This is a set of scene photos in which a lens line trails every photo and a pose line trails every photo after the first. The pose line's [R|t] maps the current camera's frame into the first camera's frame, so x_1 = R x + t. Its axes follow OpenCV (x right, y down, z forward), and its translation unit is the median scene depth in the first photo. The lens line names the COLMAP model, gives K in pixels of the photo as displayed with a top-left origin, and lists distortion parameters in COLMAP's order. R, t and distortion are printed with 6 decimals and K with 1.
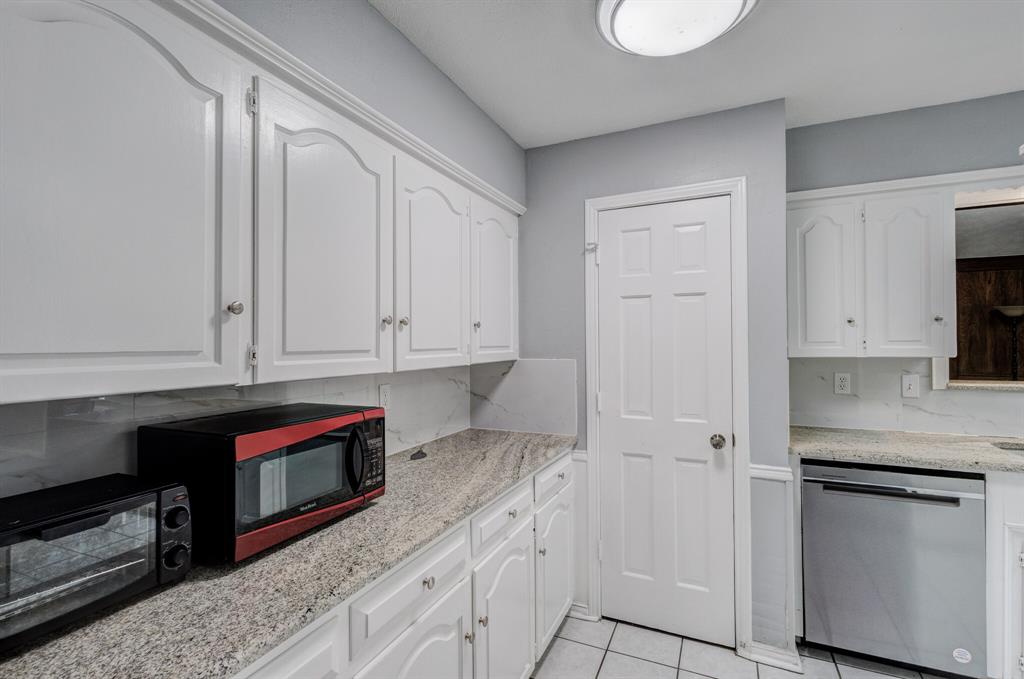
lens RADIAL K [[468.9, 0, 512.0], [0, 468.9, 339.5], [0, 0, 1]] dist [0.003476, 0.000297]
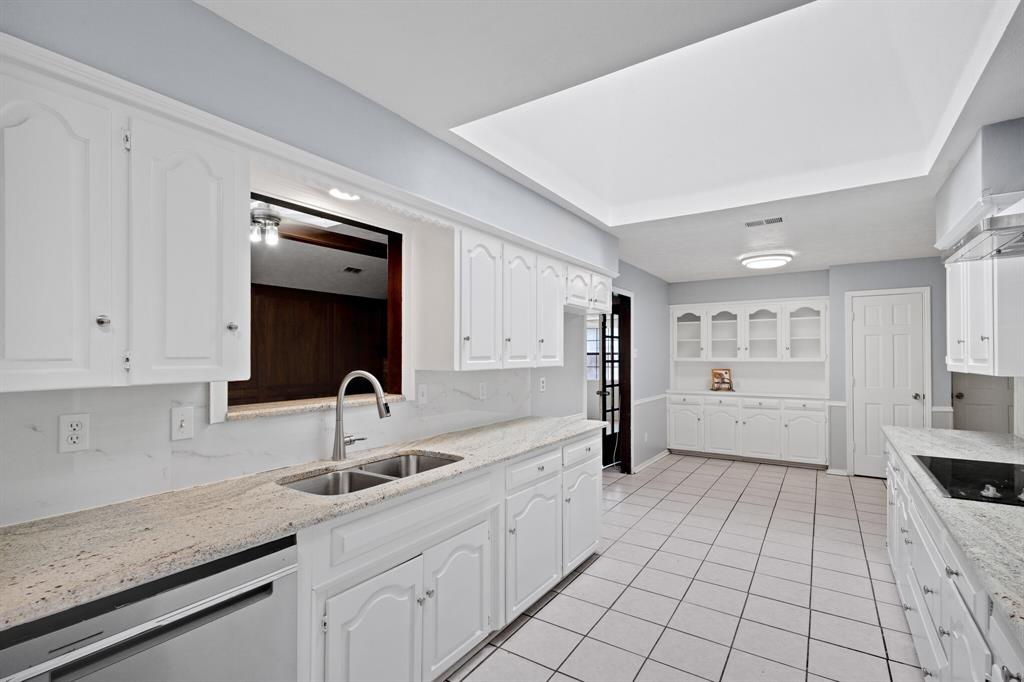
lens RADIAL K [[472.6, 0, 516.7], [0, 472.6, 354.1], [0, 0, 1]] dist [0.003032, -0.000019]
pose [[0.157625, 0.008986, 0.987458, 0.240421], [-0.006644, 0.999946, -0.008039, -0.000172], [-0.987477, -0.005293, 0.157677, 0.414806]]
